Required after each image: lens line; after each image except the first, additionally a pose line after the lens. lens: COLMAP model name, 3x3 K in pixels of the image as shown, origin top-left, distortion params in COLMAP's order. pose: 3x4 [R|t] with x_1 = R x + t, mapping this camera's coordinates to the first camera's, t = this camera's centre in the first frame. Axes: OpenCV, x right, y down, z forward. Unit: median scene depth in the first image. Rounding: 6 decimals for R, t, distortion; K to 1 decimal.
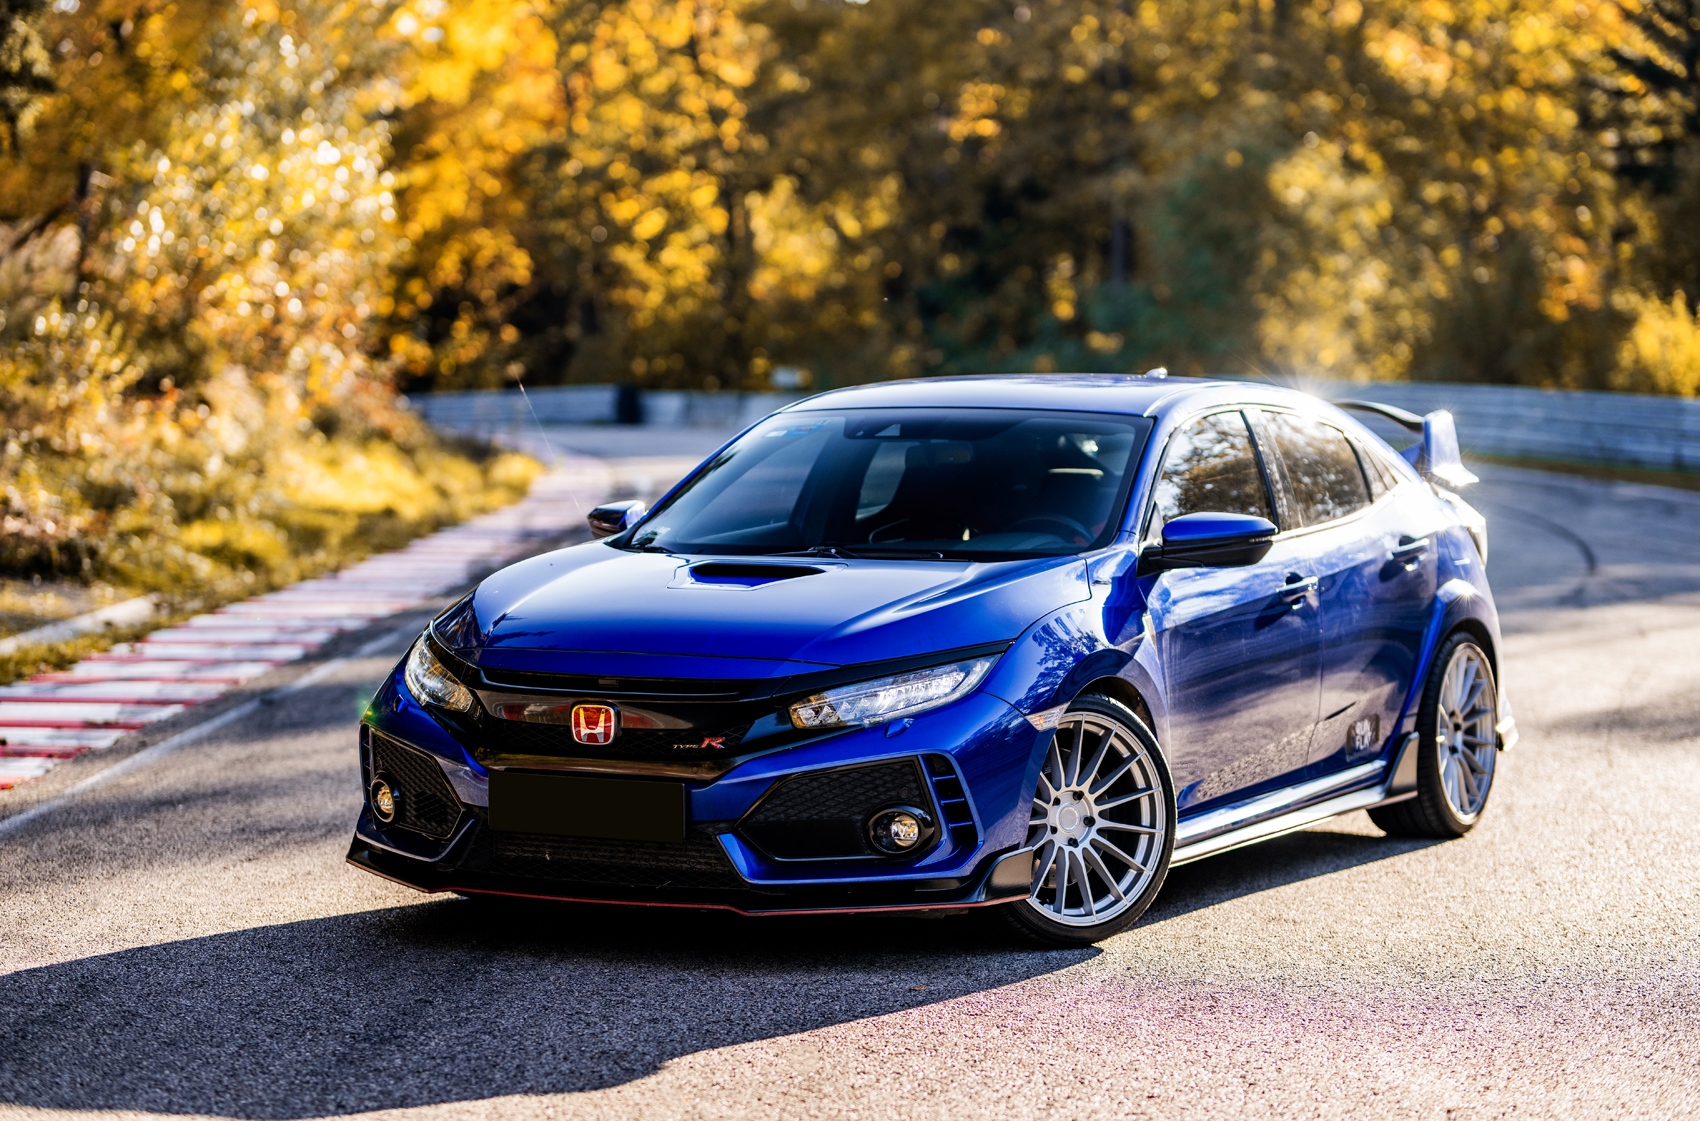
lens RADIAL K [[4268.8, 0, 853.3], [0, 4268.8, 555.4], [0, 0, 1]] dist [-0.089356, 0.000000]
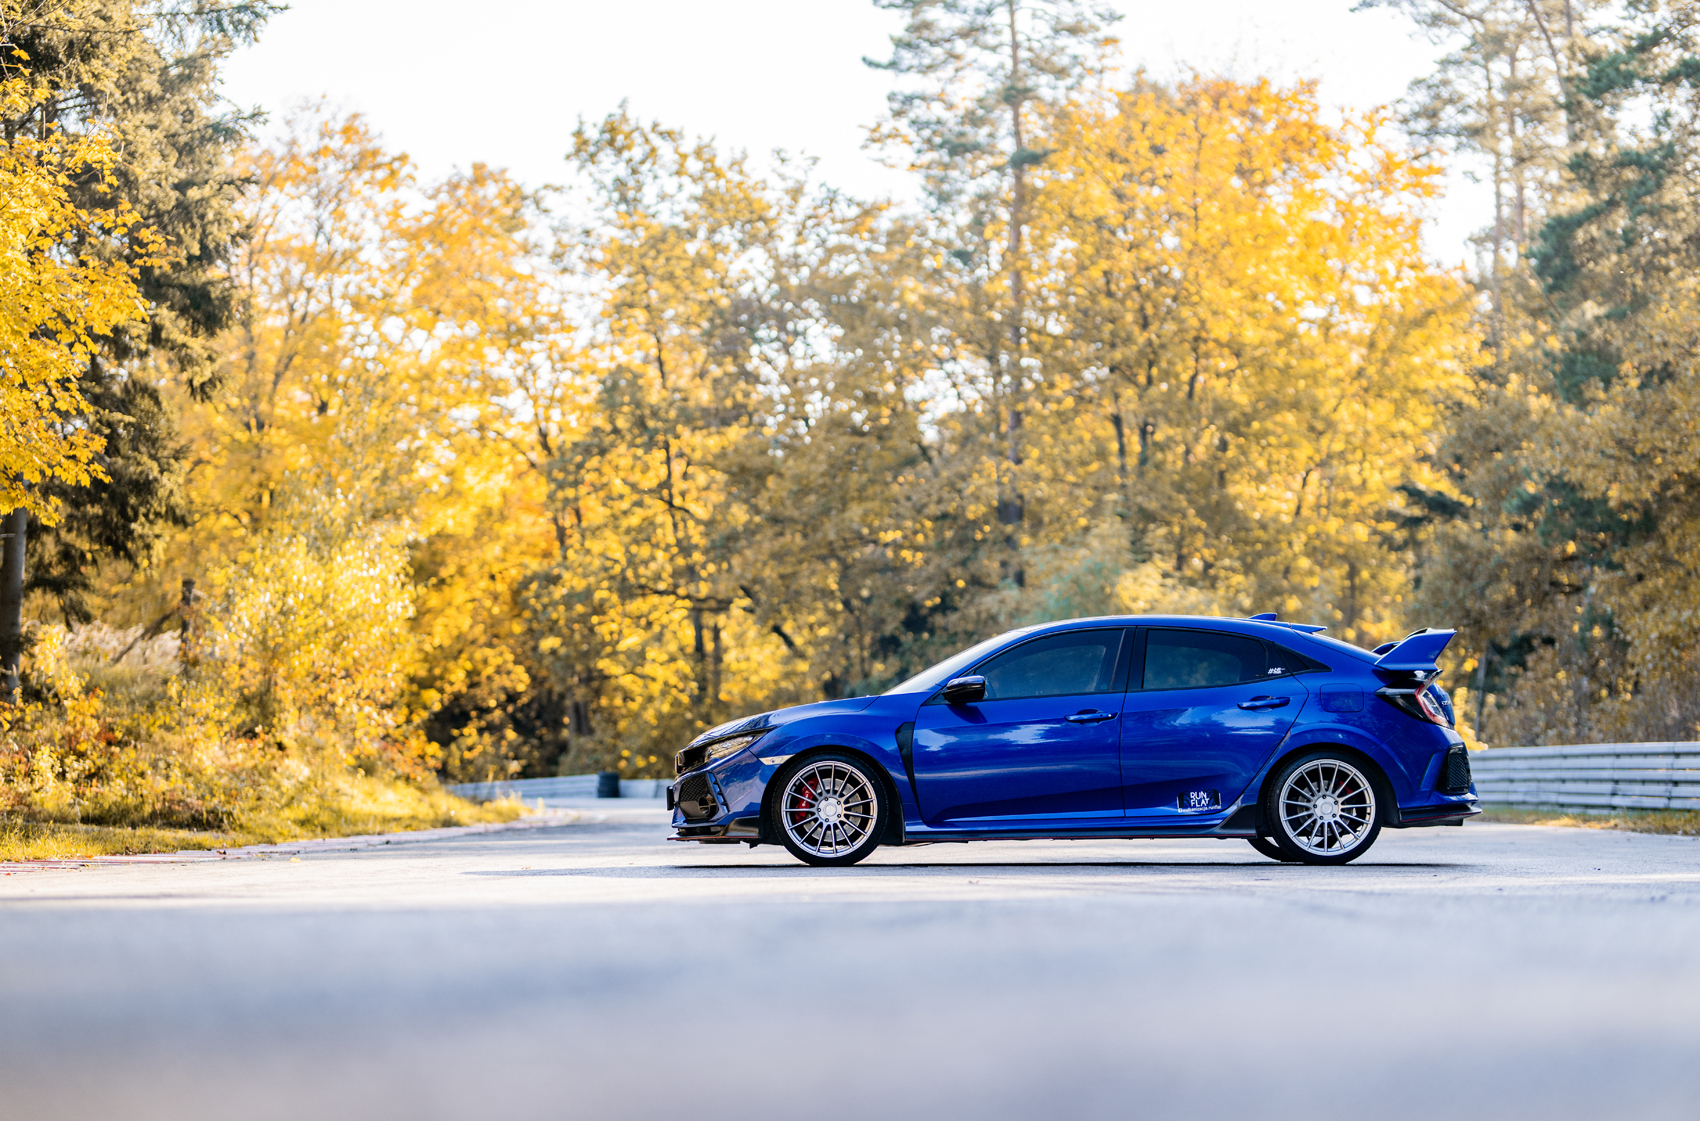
lens RADIAL K [[3820.3, 0, 844.4], [0, 3820.3, 549.9], [0, 0, 1]] dist [-0.067276, 0.000000]
pose [[0.999945, -0.008247, 0.006415, 0.097152], [0.008858, 0.994748, -0.101971, 0.111479], [-0.005540, 0.102022, 0.994767, -0.981263]]
